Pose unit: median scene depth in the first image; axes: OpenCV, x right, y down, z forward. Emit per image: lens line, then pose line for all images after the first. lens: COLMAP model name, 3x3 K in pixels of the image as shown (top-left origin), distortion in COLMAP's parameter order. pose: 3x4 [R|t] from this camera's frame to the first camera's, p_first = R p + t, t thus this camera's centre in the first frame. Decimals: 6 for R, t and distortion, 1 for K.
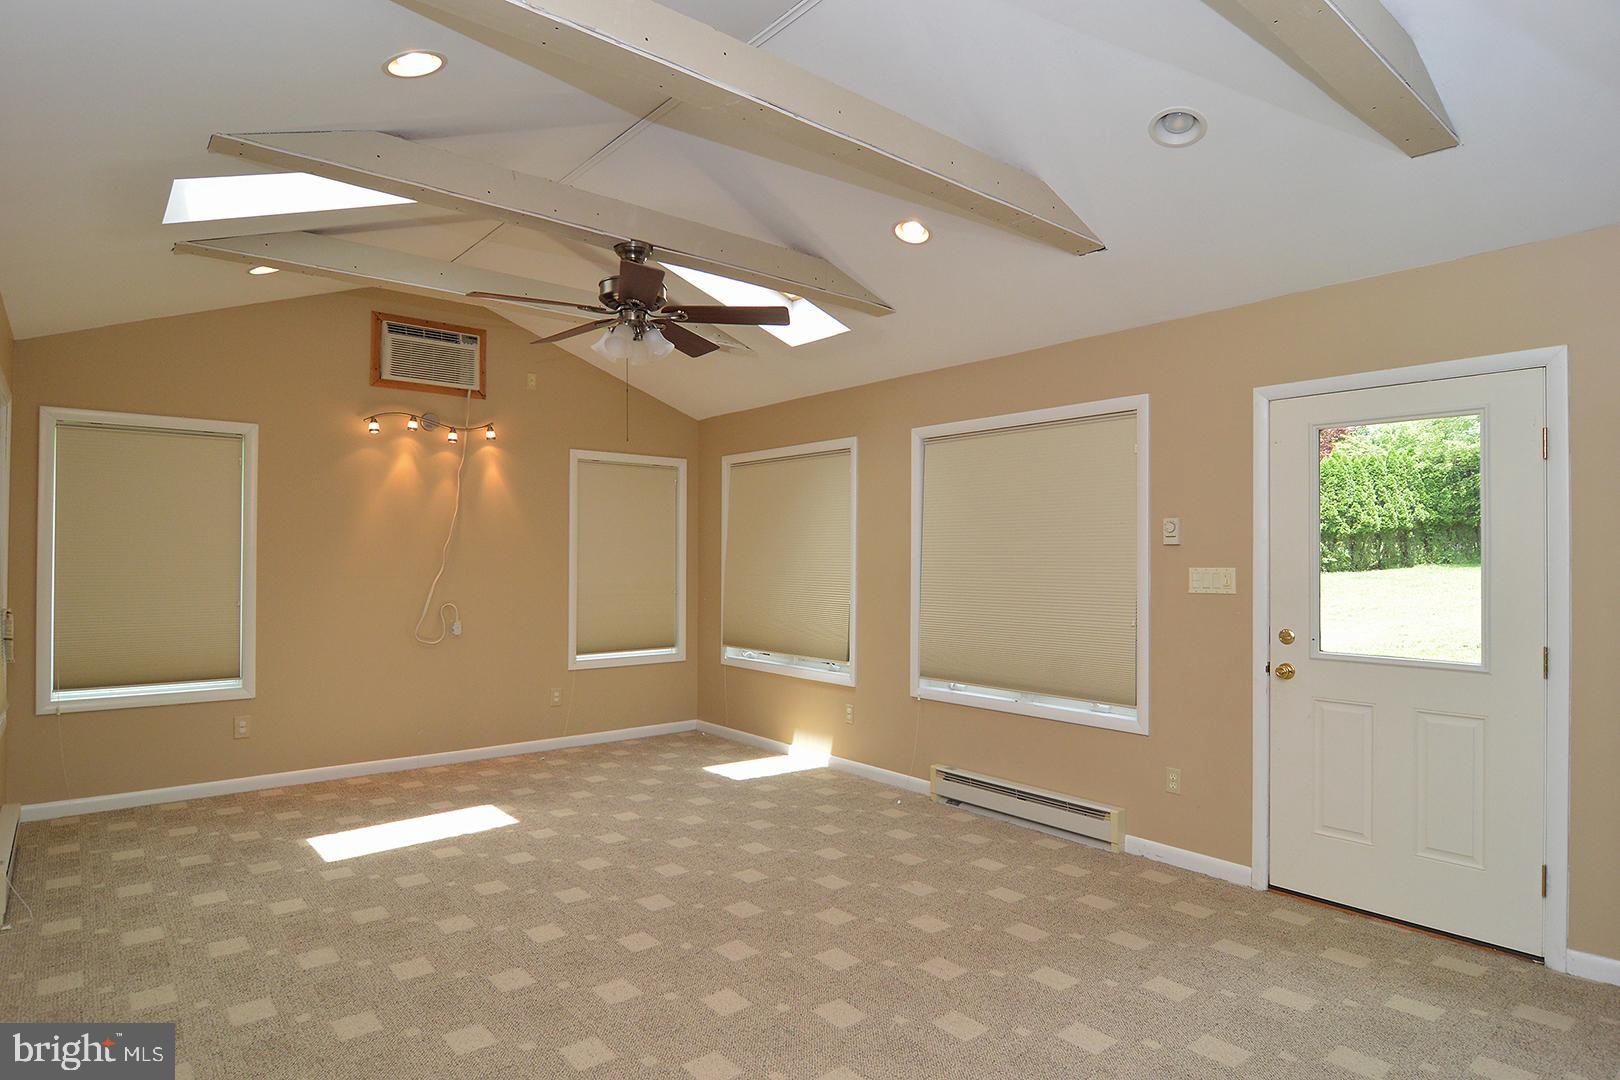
lens RADIAL K [[881.8, 0, 819.9], [0, 881.8, 516.9], [0, 0, 1]] dist [-0.010246, 0.000934]
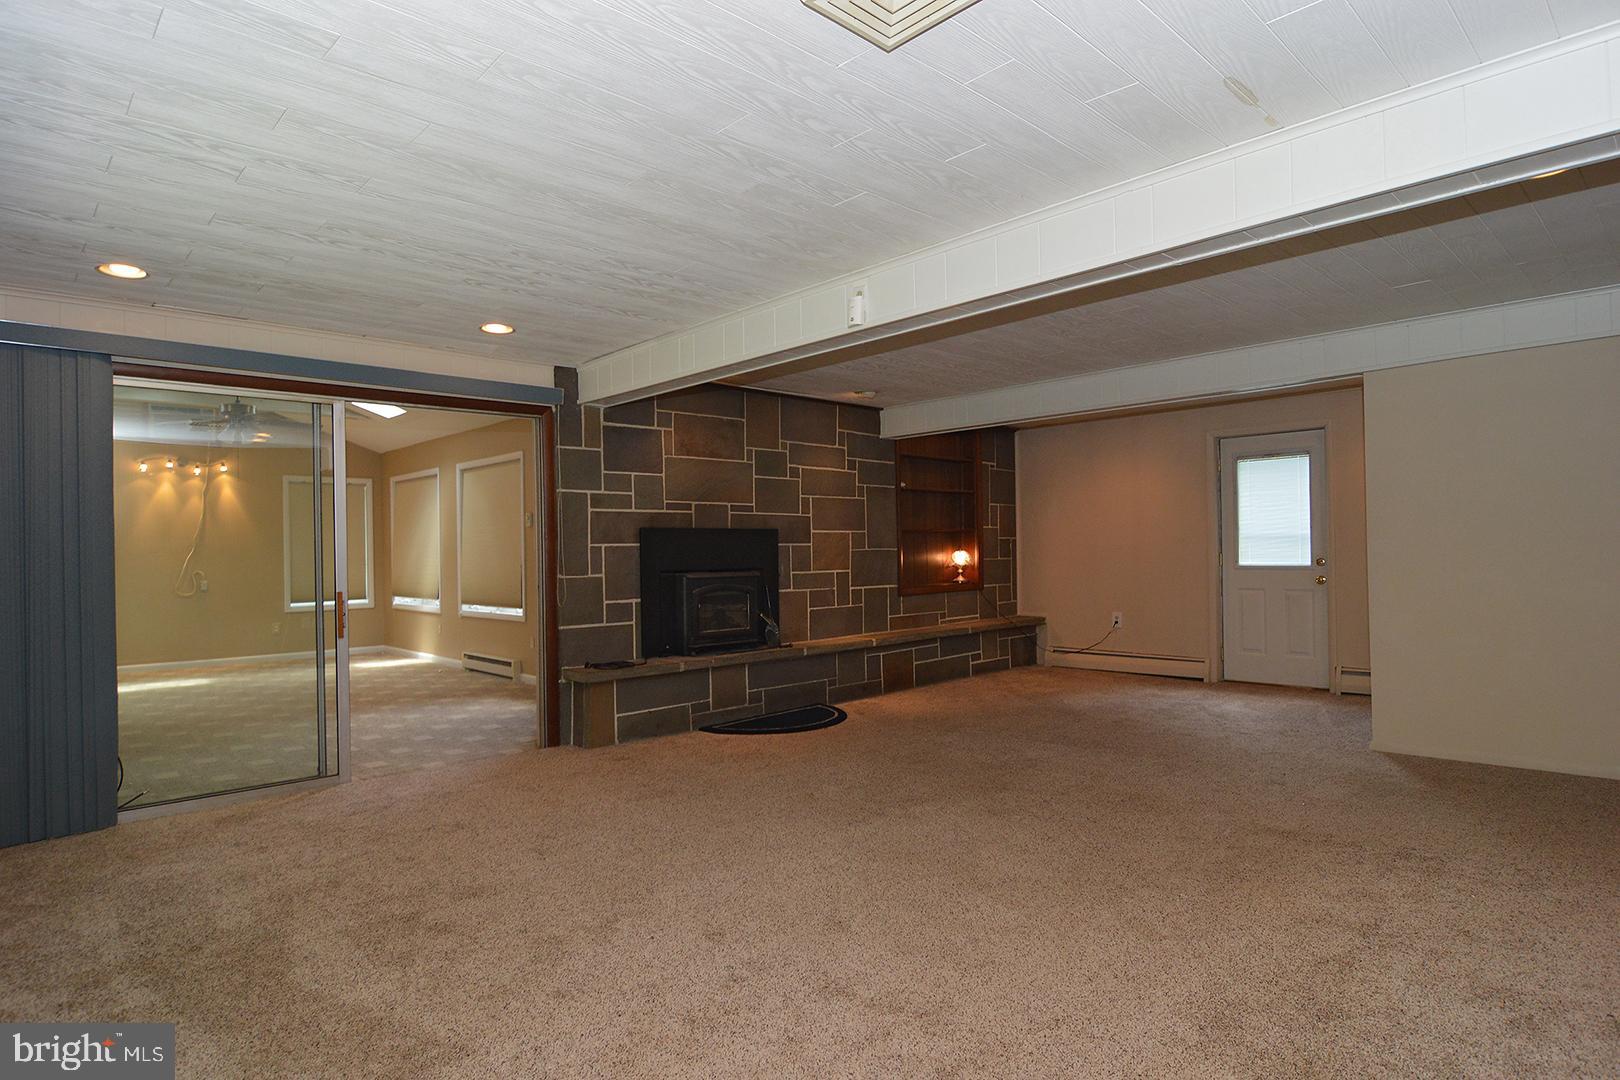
lens RADIAL K [[876.4, 0, 807.0], [0, 876.4, 529.1], [0, 0, 1]] dist [-0.018105, -0.000678]
pose [[0.997559, -0.020090, 0.066879, 0.612346], [0.018440, 0.999513, 0.025189, -0.000989], [-0.067352, -0.023894, 0.997443, -0.707631]]
